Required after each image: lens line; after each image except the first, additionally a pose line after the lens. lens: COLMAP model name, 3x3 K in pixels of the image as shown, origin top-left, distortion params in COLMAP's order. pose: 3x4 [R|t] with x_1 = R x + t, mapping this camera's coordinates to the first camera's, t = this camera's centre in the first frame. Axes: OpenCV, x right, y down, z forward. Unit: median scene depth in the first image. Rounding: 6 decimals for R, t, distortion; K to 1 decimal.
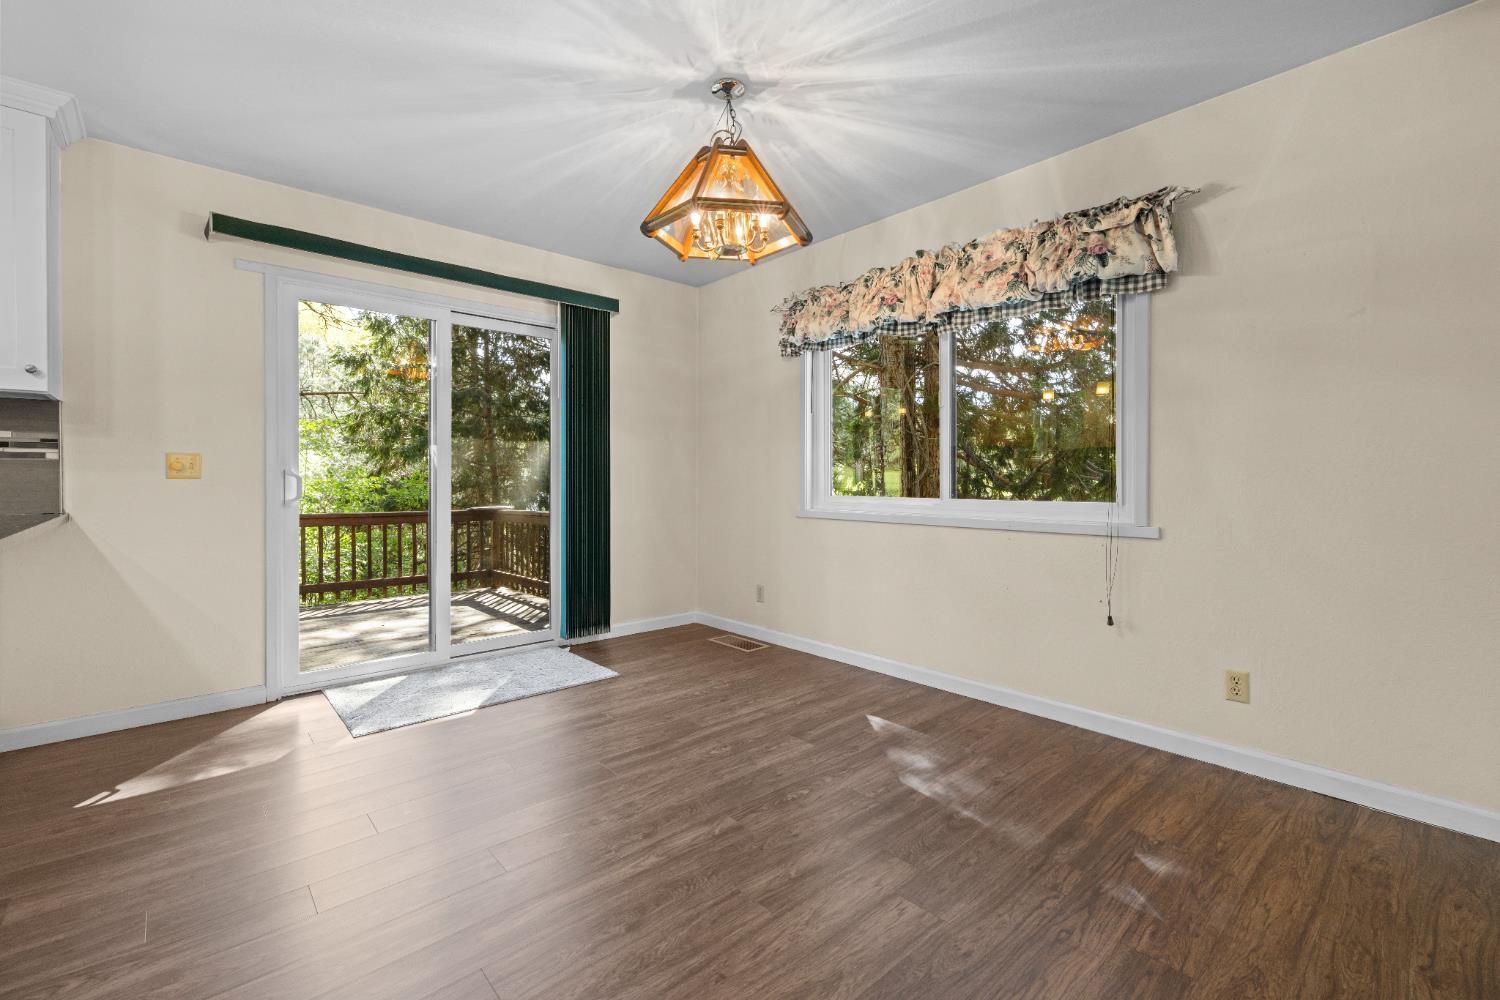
lens RADIAL K [[646.8, 0, 780.4], [0, 646.8, 487.1], [0, 0, 1]] dist [0.000557, -0.001121]
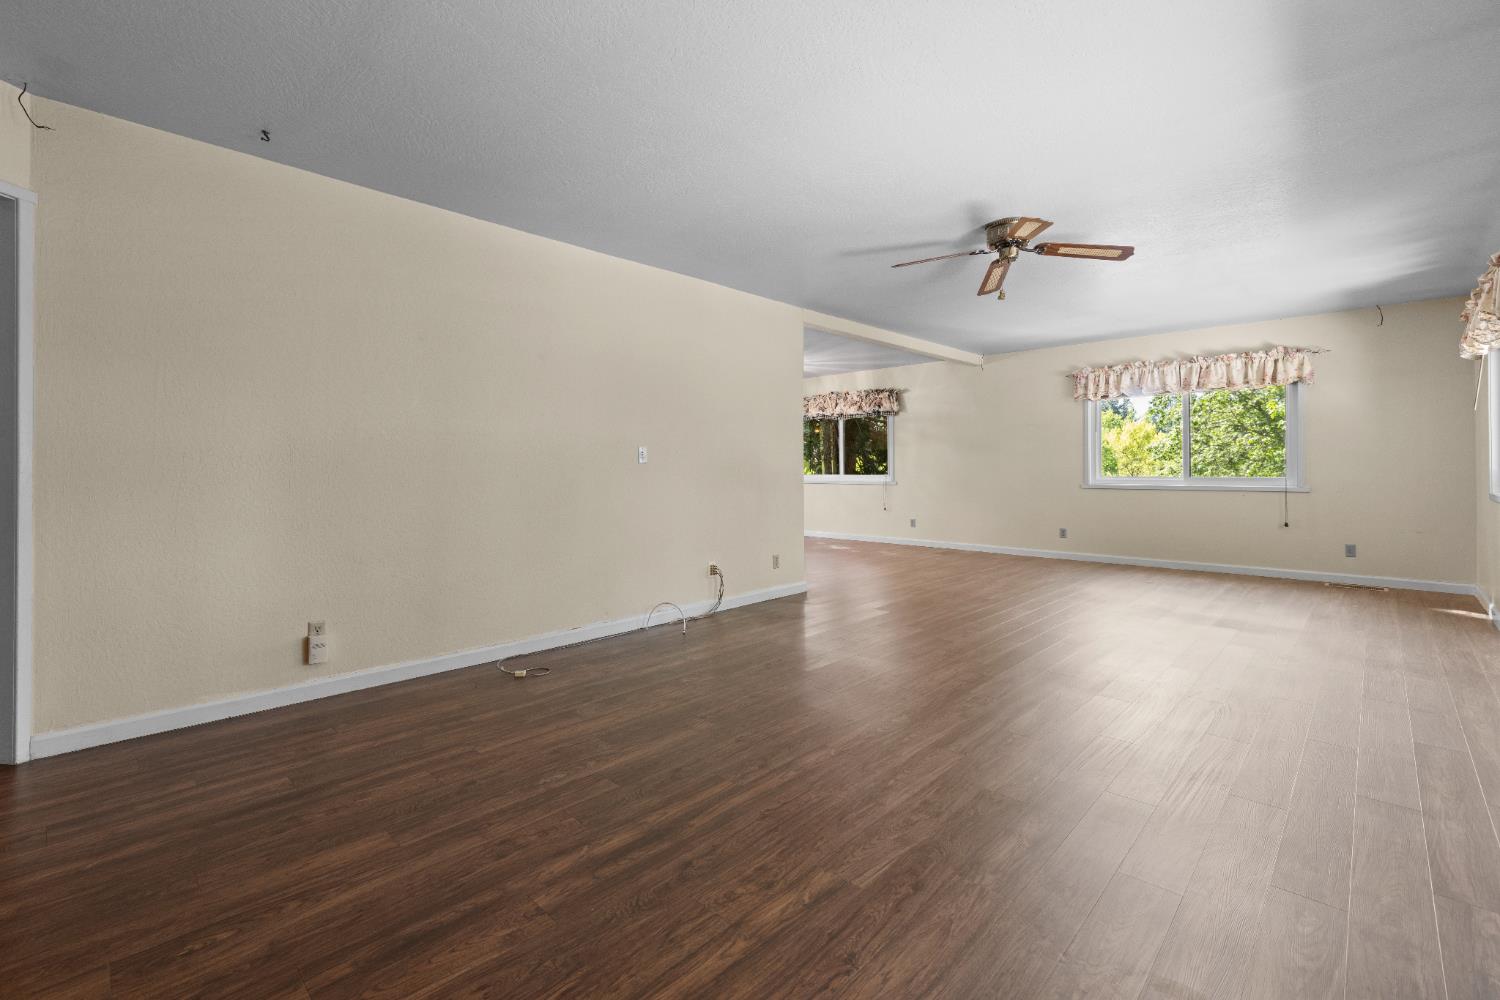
lens RADIAL K [[646.8, 0, 773.4], [0, 646.8, 442.7], [0, 0, 1]] dist [0.000557, -0.001121]
pose [[0.998345, -0.002313, 0.057461, -0.279504], [0.004837, 0.999028, -0.043820, 0.000519], [-0.057304, 0.044026, 0.997386, -2.404599]]
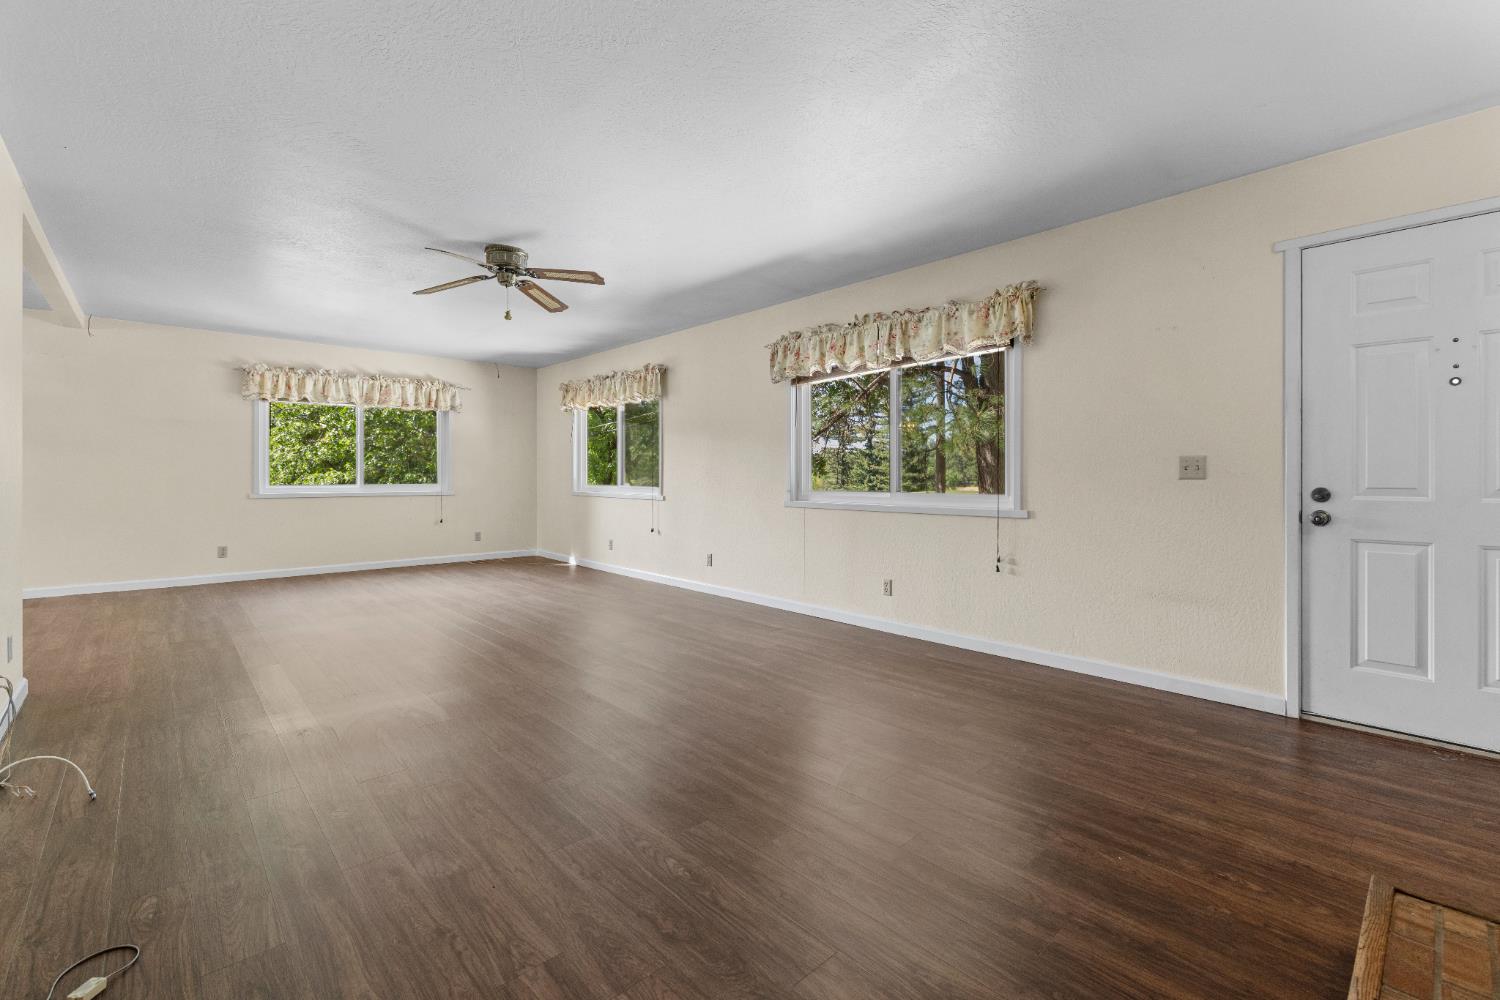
lens RADIAL K [[646.8, 0, 722.3], [0, 646.8, 476.0], [0, 0, 1]] dist [0.000557, -0.001121]
pose [[0.036697, -0.003737, 0.999319, -1.192066], [0.001333, 0.999992, 0.003690, -0.011594], [-0.999326, 0.001197, 0.036702, -1.600165]]
